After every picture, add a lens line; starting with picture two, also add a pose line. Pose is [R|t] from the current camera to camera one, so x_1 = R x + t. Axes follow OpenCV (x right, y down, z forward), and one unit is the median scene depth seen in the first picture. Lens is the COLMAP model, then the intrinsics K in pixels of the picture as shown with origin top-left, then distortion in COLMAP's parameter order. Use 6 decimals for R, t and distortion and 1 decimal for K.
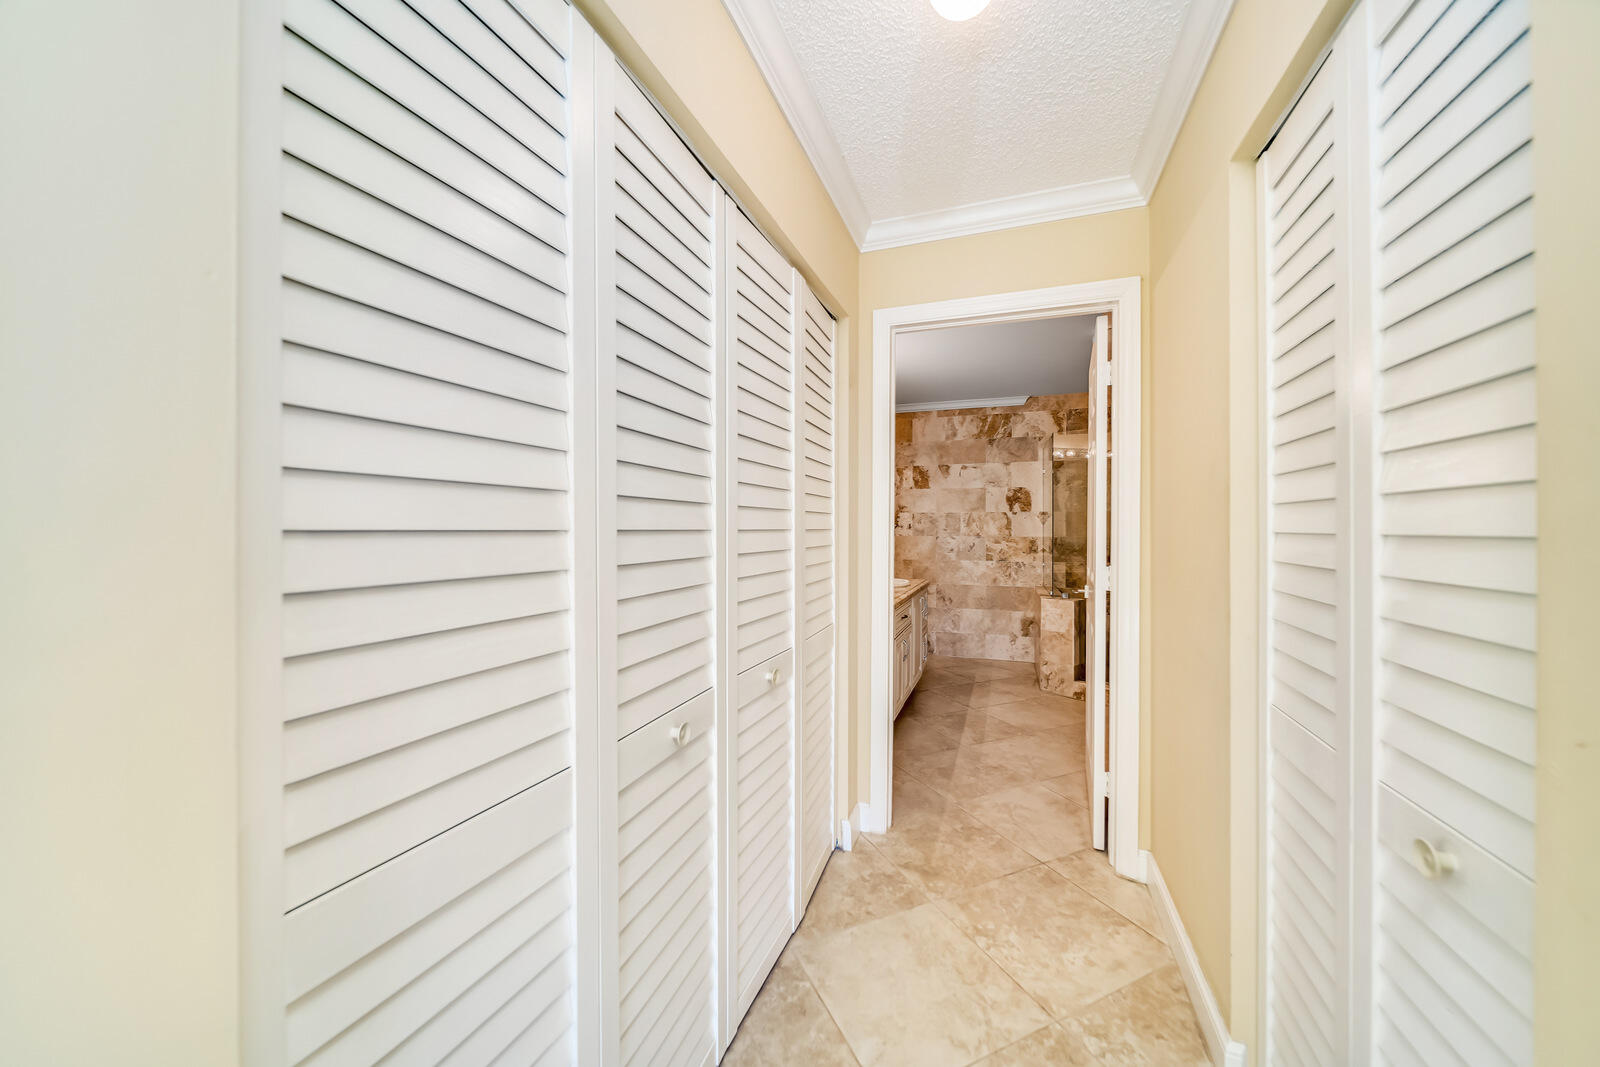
lens RADIAL K [[576.7, 0, 805.9], [0, 576.7, 530.5], [0, 0, 1]] dist [-0.007980, -0.000030]
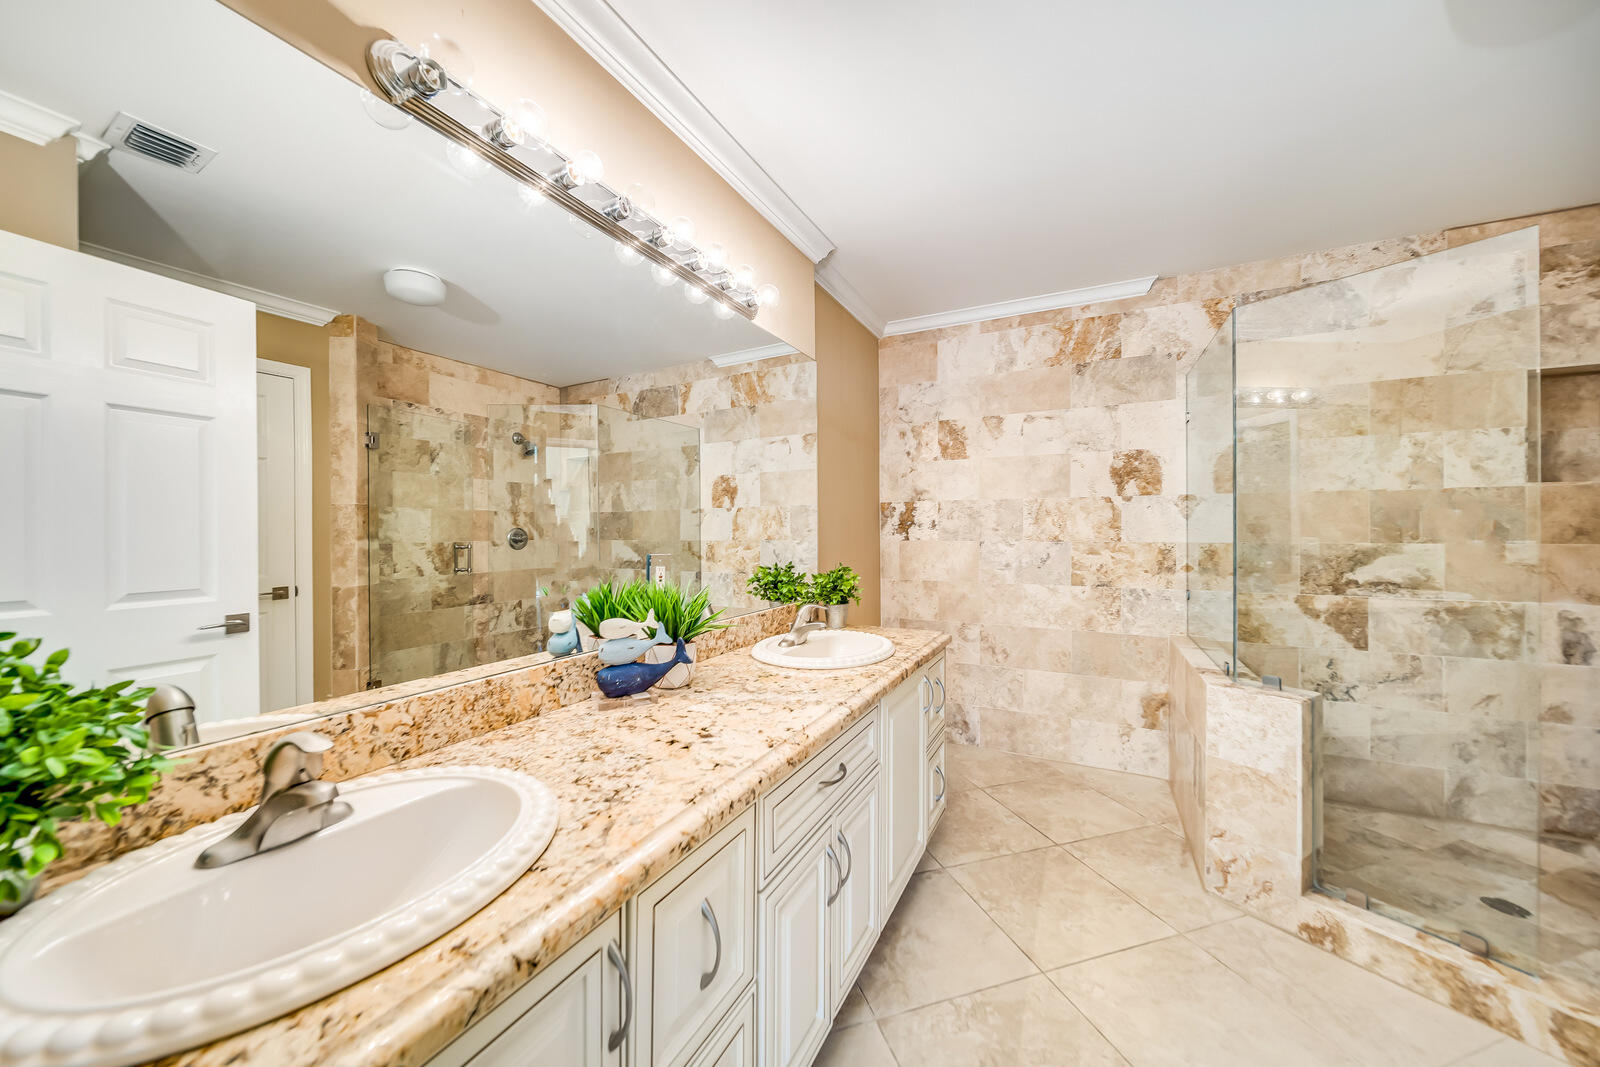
lens RADIAL K [[576.7, 0, 792.5], [0, 576.7, 532.6], [0, 0, 1]] dist [-0.007980, -0.000030]
pose [[0.993057, -0.004234, -0.117562, 0.112129], [0.004582, 0.999986, 0.002696, -0.000905], [0.117549, -0.003216, 0.993062, 0.420889]]
